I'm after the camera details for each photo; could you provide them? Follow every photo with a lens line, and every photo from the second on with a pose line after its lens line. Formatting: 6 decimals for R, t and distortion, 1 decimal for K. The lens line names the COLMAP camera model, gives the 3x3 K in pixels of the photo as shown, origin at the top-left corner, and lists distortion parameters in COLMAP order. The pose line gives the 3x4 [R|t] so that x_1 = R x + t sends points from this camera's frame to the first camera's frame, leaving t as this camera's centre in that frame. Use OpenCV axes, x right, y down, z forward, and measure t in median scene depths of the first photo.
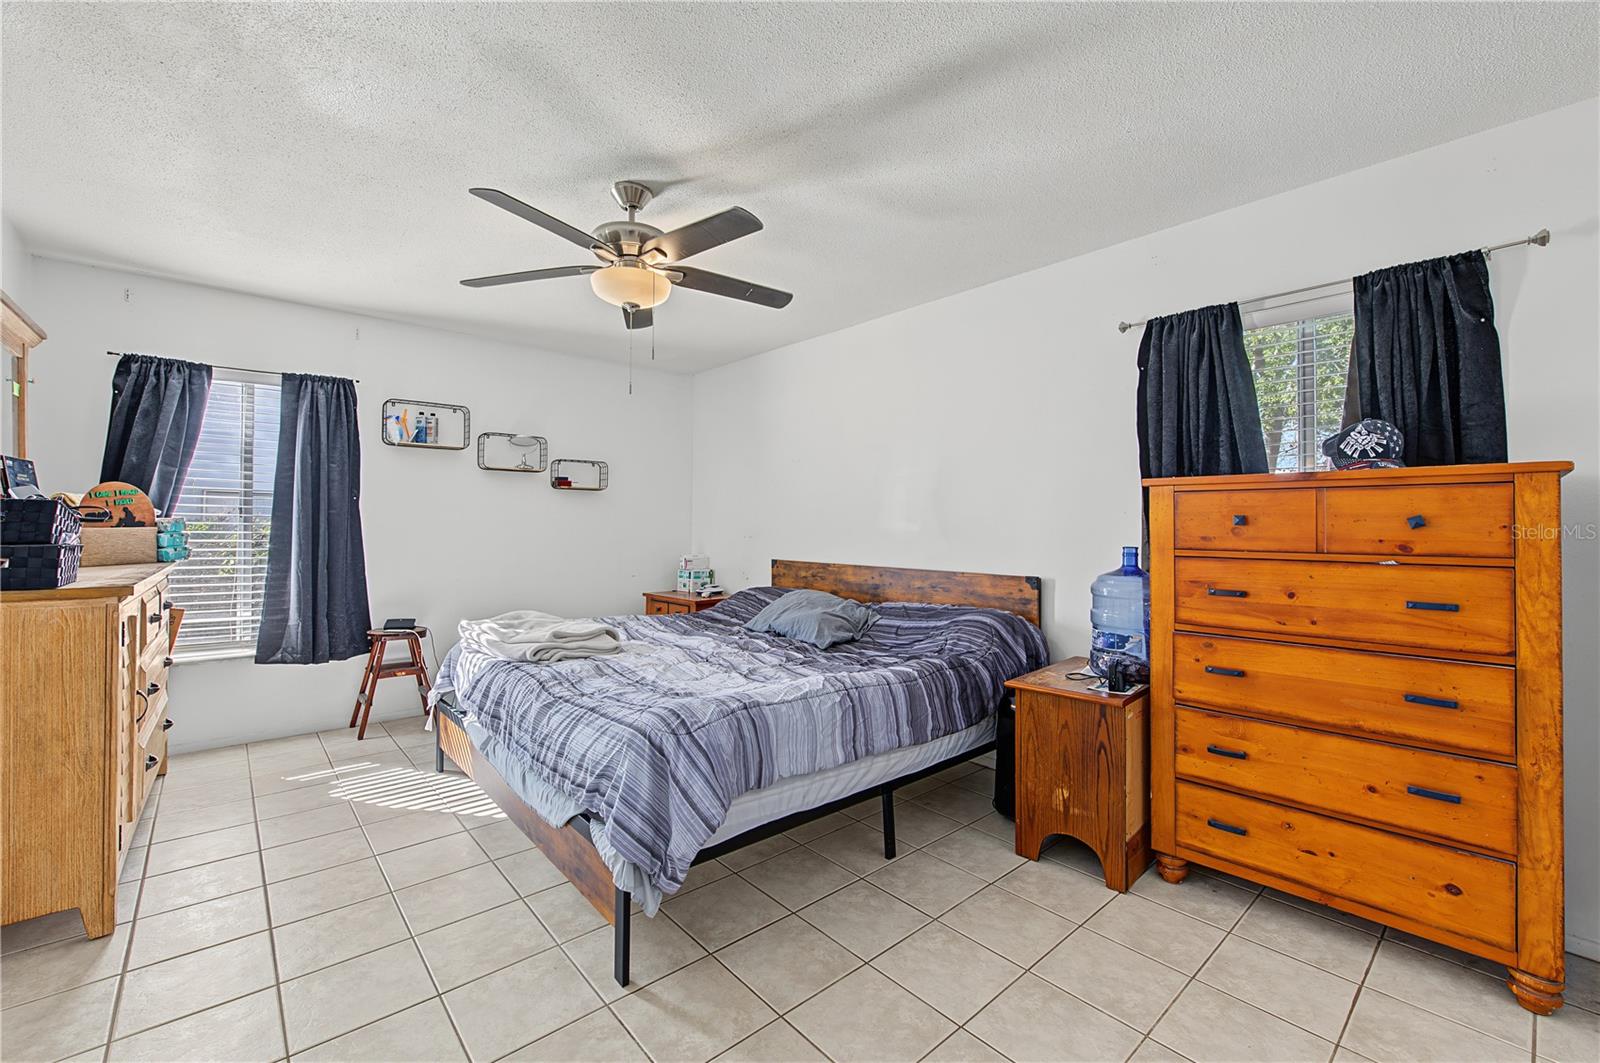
lens RADIAL K [[646.9, 0, 796.3], [0, 646.9, 522.2], [0, 0, 1]] dist [0.002667, -0.005065]
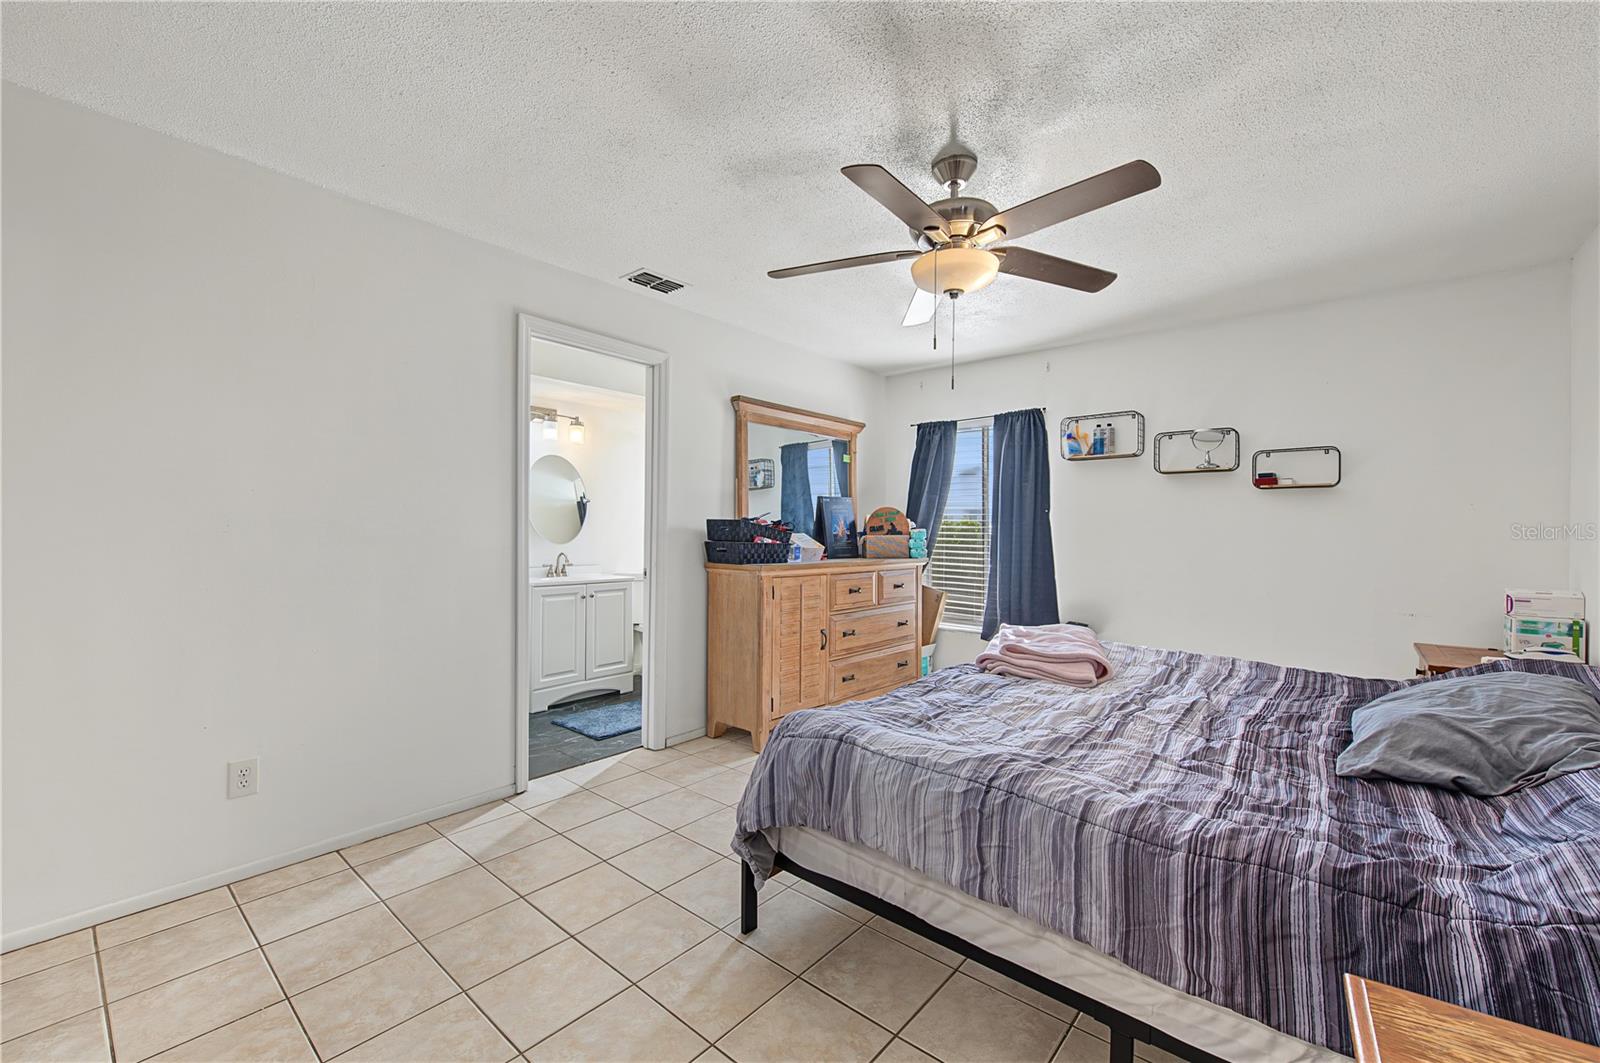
lens RADIAL K [[646.9, 0, 796.3], [0, 646.9, 522.2], [0, 0, 1]] dist [0.002667, -0.005065]
pose [[0.150881, -0.016717, -0.988411, 0.389666], [0.000016, 0.999857, -0.016908, 0.002378], [0.988552, 0.002535, 0.150860, 0.397426]]
